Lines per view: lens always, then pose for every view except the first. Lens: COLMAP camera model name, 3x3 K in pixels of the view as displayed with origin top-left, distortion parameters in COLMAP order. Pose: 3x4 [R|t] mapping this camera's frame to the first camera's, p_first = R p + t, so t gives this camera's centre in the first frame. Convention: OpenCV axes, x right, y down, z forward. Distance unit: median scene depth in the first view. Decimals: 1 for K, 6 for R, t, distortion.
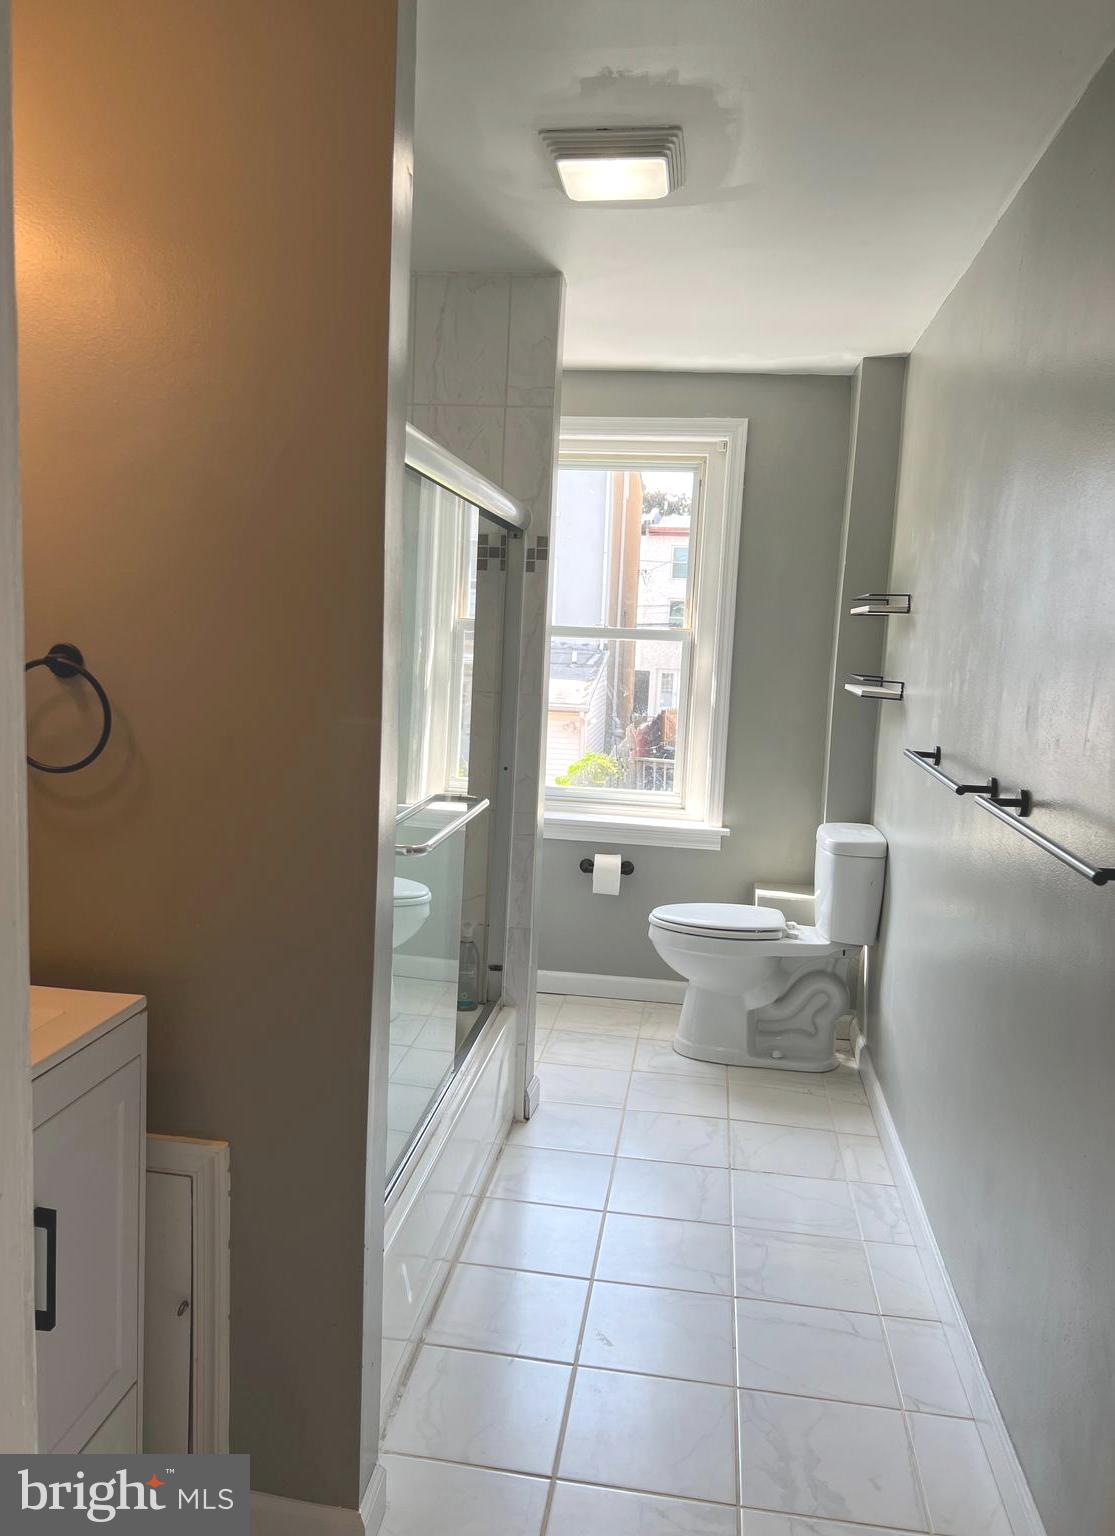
lens RADIAL K [[1116.8, 0, 543.1], [0, 1116.8, 760.7], [0, 0, 1]] dist [0.037886, -0.031768]
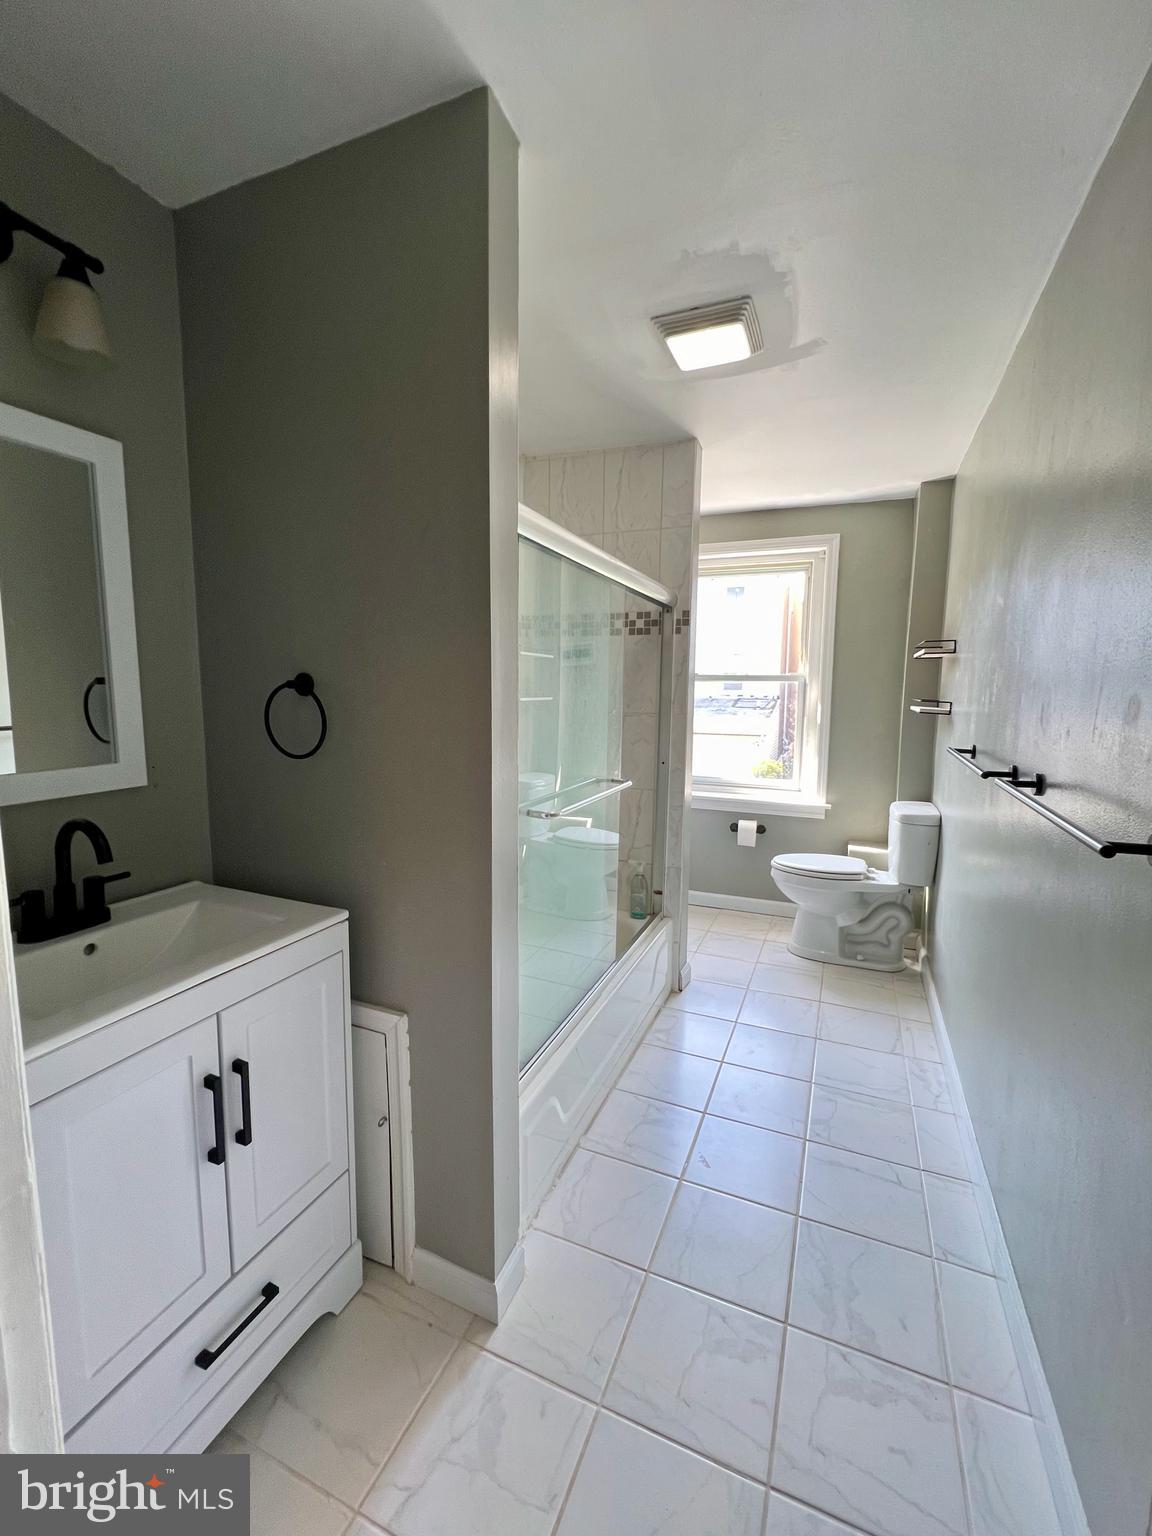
lens RADIAL K [[621.9, 0, 588.4], [0, 621.9, 759.1], [0, 0, 1]] dist [-0.003905, 0.000912]
pose [[0.969990, -0.003760, -0.243115, 0.077676], [0.001439, 0.999952, -0.009724, 0.010511], [0.243140, 0.009082, 0.969949, 0.149386]]
